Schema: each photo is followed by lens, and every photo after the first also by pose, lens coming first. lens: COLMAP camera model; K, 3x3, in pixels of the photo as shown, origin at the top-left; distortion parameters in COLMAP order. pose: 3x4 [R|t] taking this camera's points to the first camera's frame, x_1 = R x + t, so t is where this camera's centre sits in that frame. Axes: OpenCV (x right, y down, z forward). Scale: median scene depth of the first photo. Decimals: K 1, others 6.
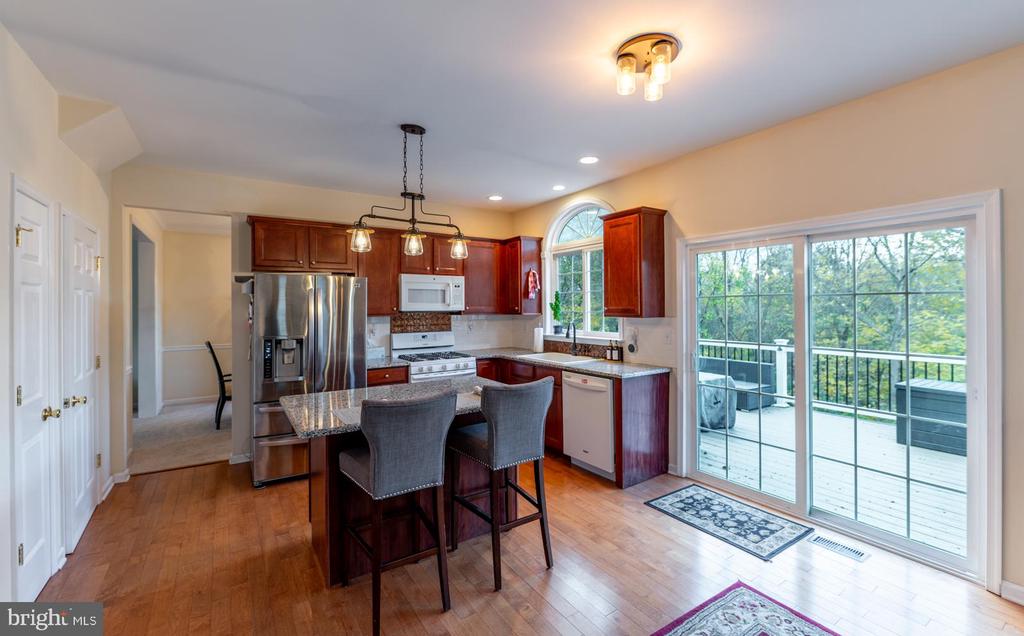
lens RADIAL K [[434.2, 0, 517.3], [0, 434.2, 302.7], [0, 0, 1]] dist [0.000649, -0.000256]
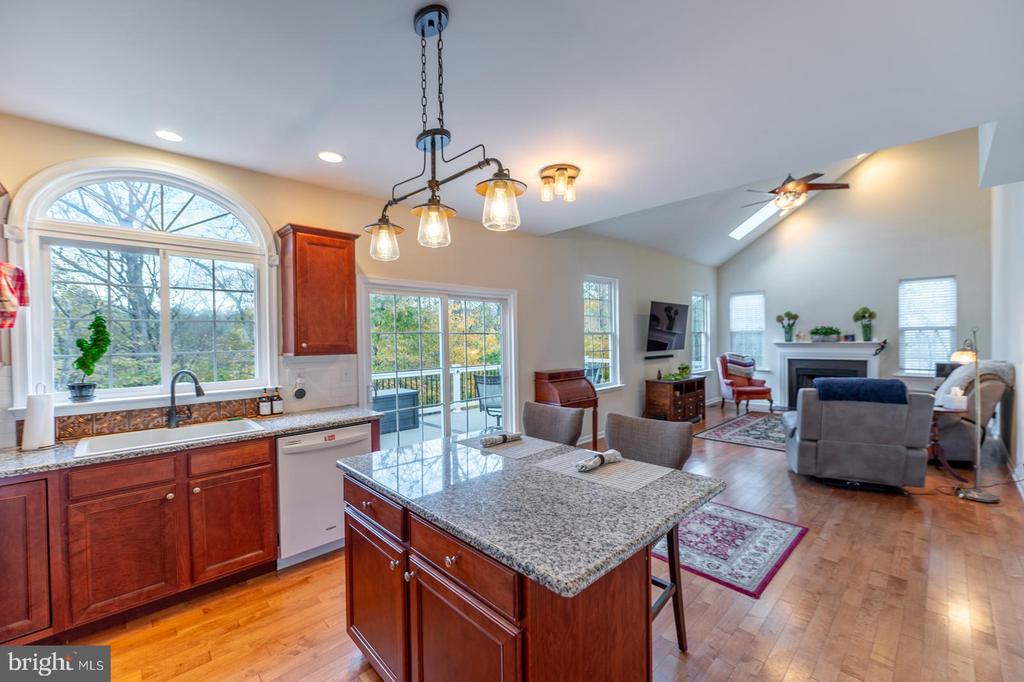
lens RADIAL K [[413.8, 0, 520.6], [0, 413.8, 342.3], [0, 0, 1]] dist [-0.002414, -0.000523]
pose [[-0.178346, 0.002852, 0.983964, -0.512908], [0.010528, 0.999944, -0.000990, 0.011551], [-0.983911, 0.010182, -0.178367, 0.642897]]
